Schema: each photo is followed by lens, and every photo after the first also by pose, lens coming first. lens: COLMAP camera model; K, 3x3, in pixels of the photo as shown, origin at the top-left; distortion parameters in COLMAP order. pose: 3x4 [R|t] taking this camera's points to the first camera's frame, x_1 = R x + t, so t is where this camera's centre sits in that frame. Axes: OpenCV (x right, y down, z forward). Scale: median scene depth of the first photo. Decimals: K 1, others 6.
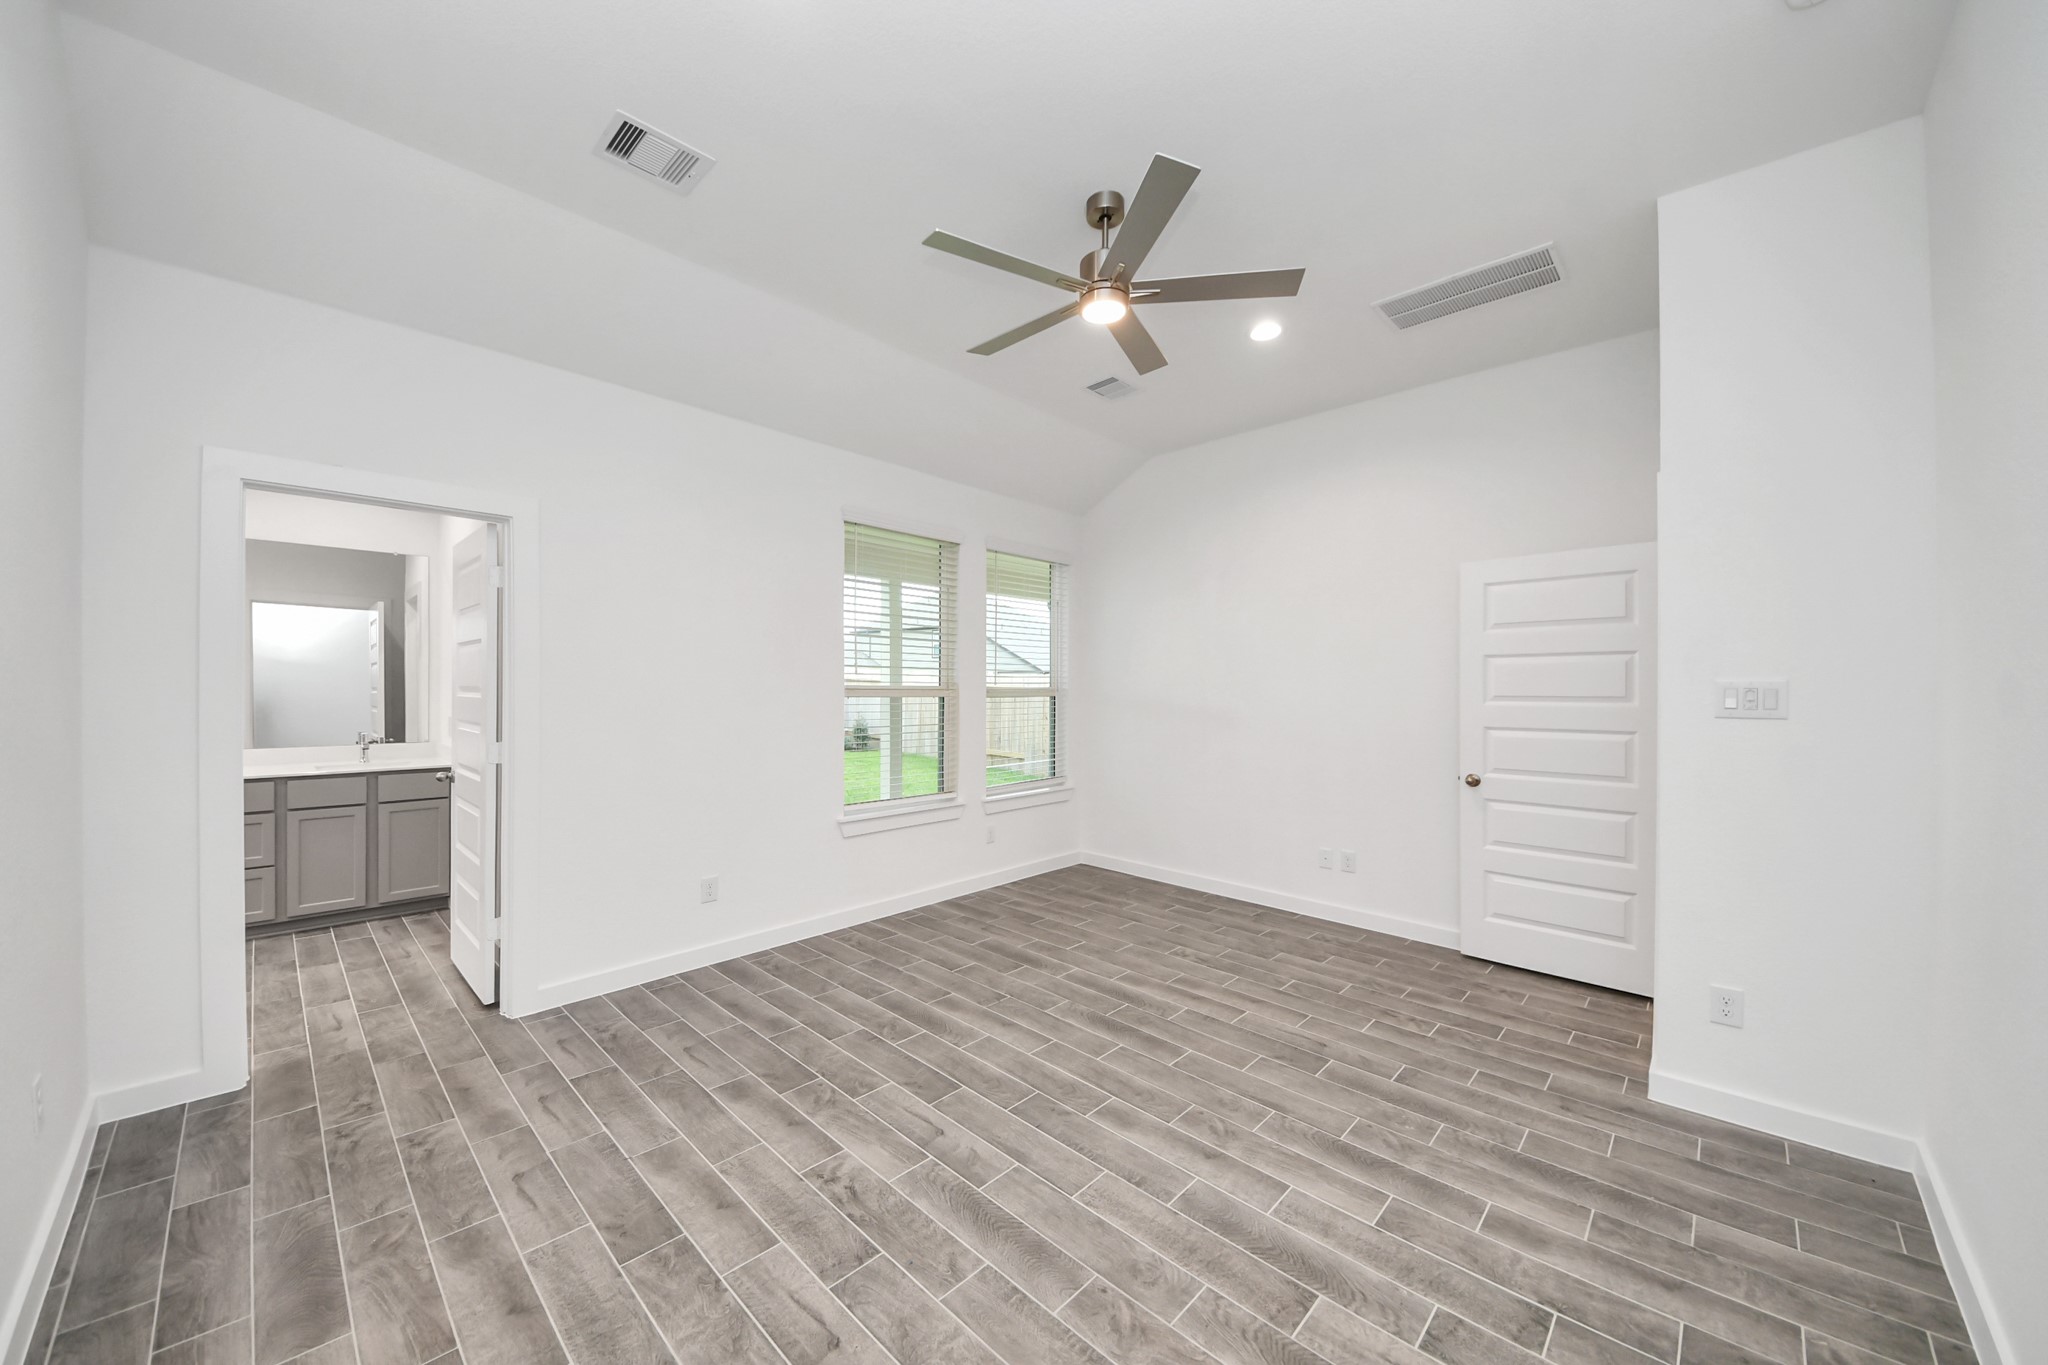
lens RADIAL K [[734.2, 0, 970.6], [0, 734.2, 683.6], [0, 0, 1]] dist [0.006812, -0.007817]
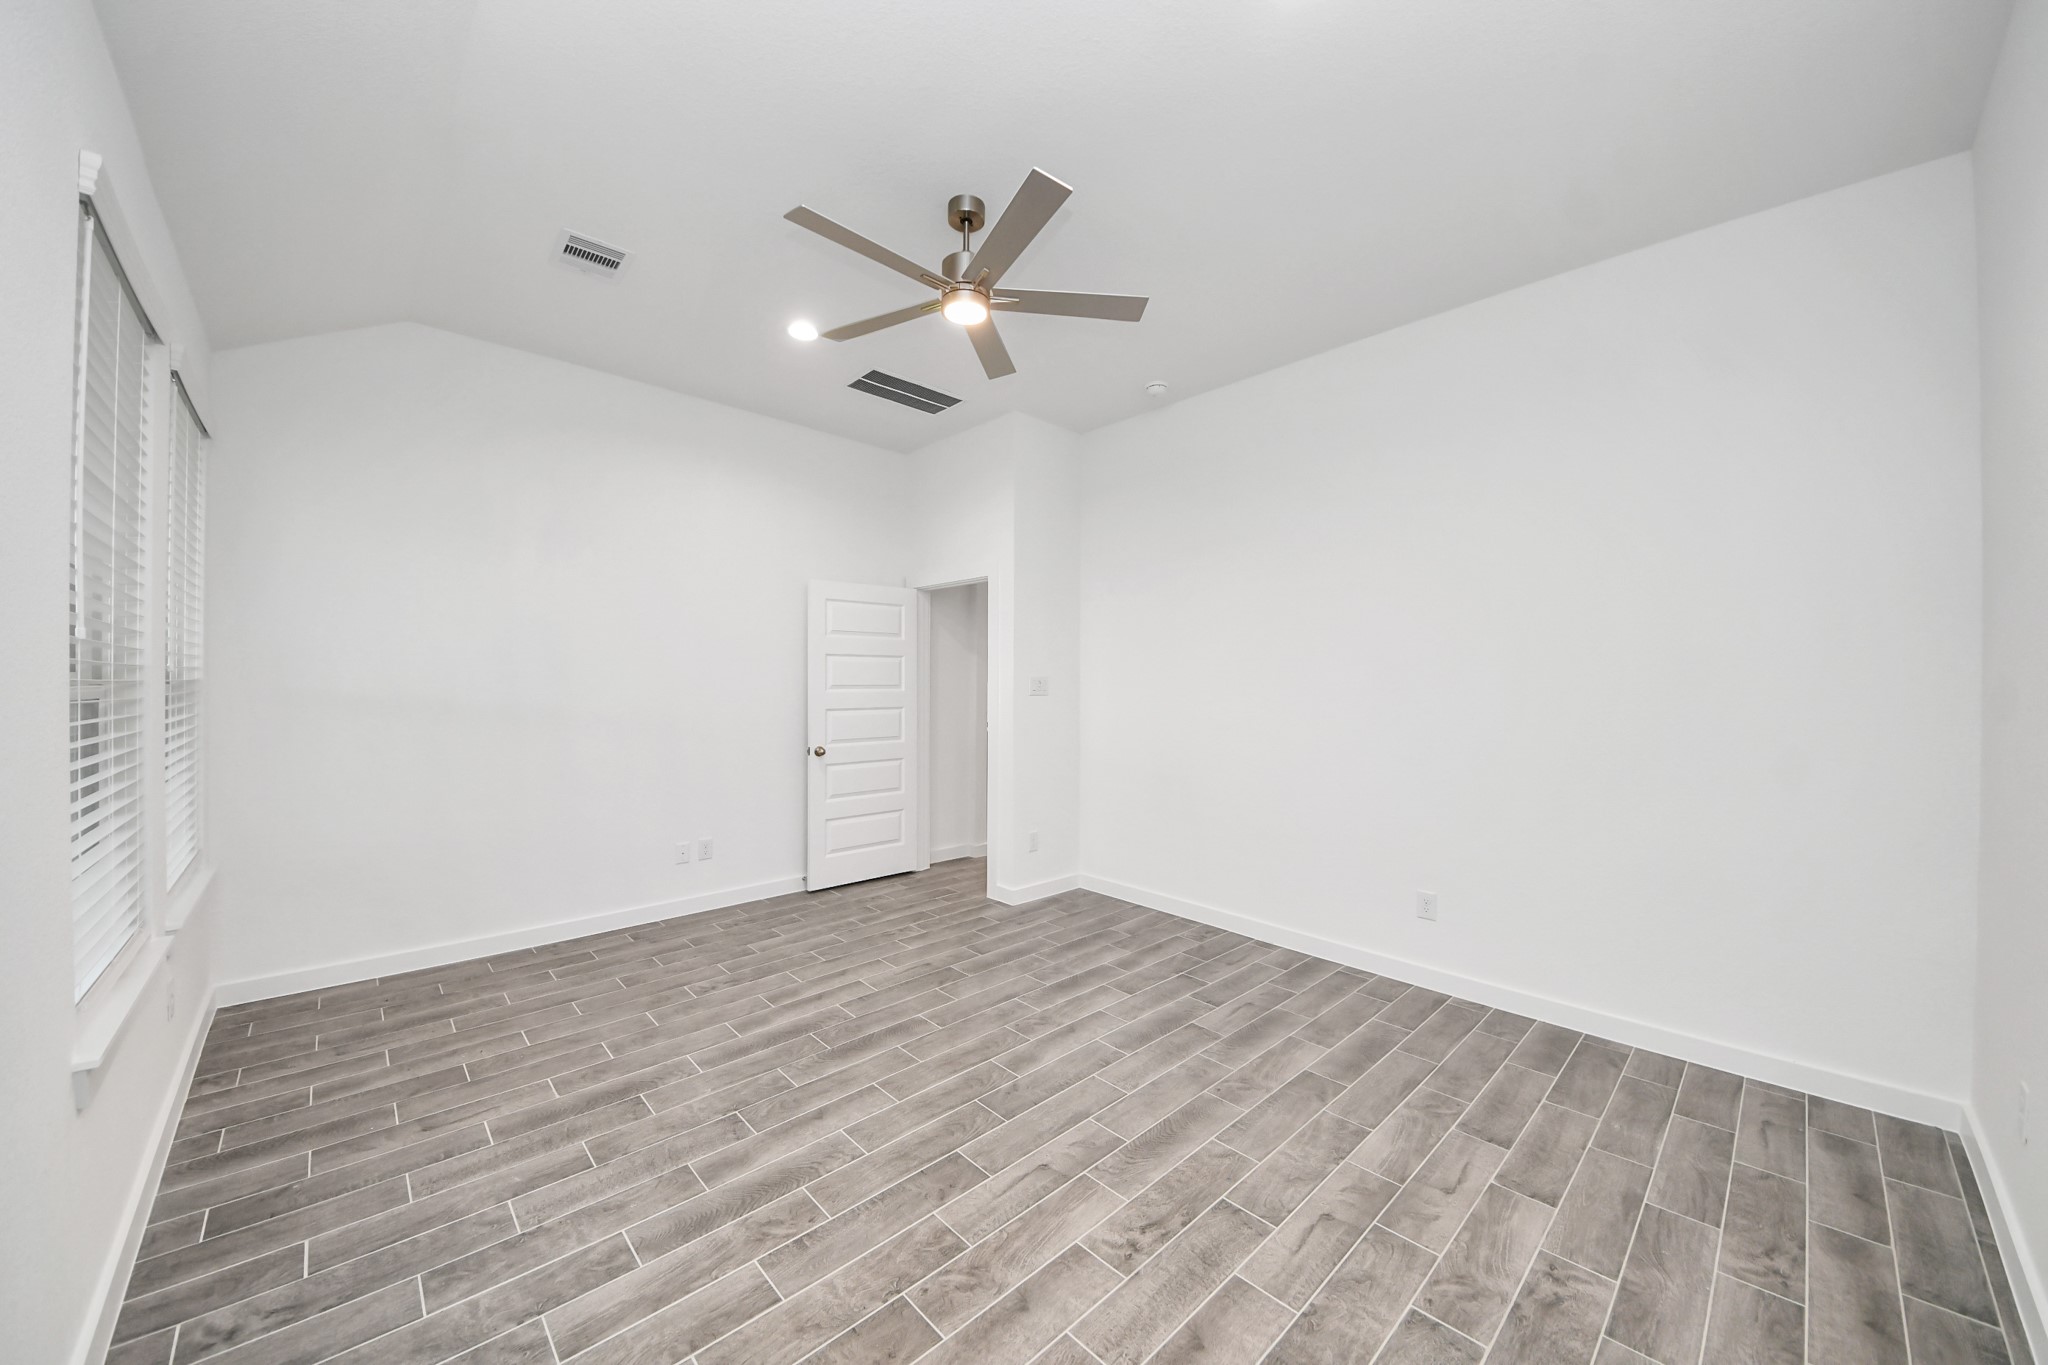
lens RADIAL K [[734.2, 0, 1040.1], [0, 734.2, 667.7], [0, 0, 1]] dist [0.006812, -0.007817]
pose [[0.013383, 0.002050, 0.999908, -0.755653], [0.001462, 0.999997, -0.002070, -0.013028], [-0.999909, 0.001490, 0.013380, 0.772431]]
